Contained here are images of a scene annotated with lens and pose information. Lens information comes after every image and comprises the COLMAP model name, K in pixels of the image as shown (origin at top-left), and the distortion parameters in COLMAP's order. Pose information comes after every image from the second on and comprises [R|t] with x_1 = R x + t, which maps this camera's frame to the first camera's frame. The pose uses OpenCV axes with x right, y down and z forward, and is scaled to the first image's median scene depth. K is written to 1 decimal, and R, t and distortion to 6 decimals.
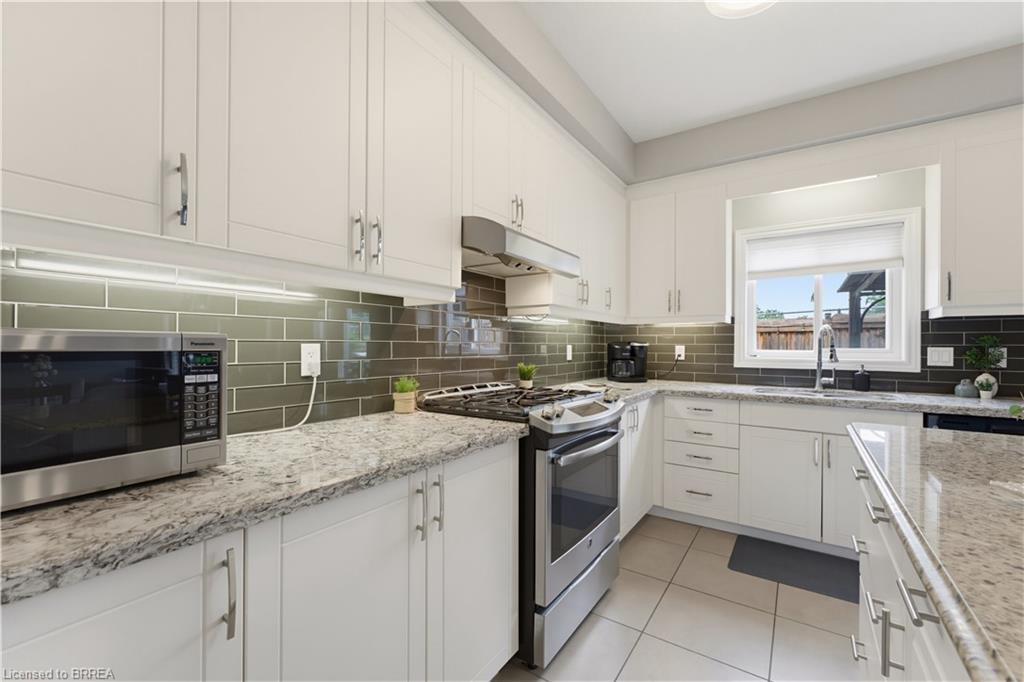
lens RADIAL K [[428.8, 0, 513.2], [0, 428.8, 345.4], [0, 0, 1]] dist [0.001435, 0.000227]
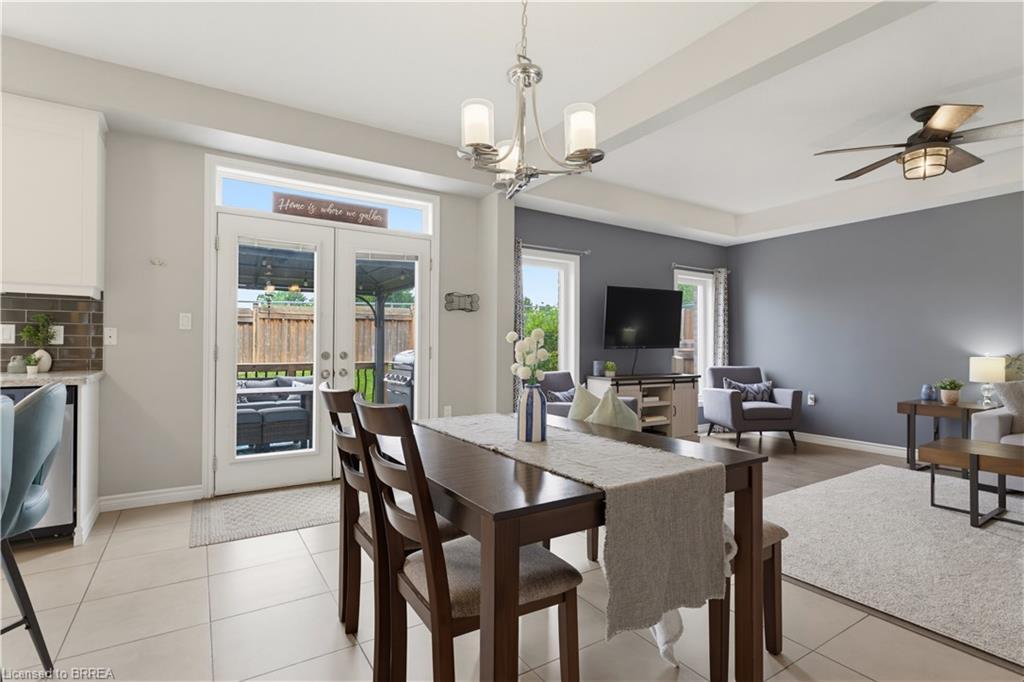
lens RADIAL K [[493.6, 0, 516.1], [0, 493.6, 345.2], [0, 0, 1]] dist [-0.001429, -0.000596]
pose [[0.384983, 0.000611, 0.922924, 0.422007], [-0.004267, 0.999990, 0.001117, 0.046302], [-0.922914, -0.004368, 0.384982, -0.520011]]
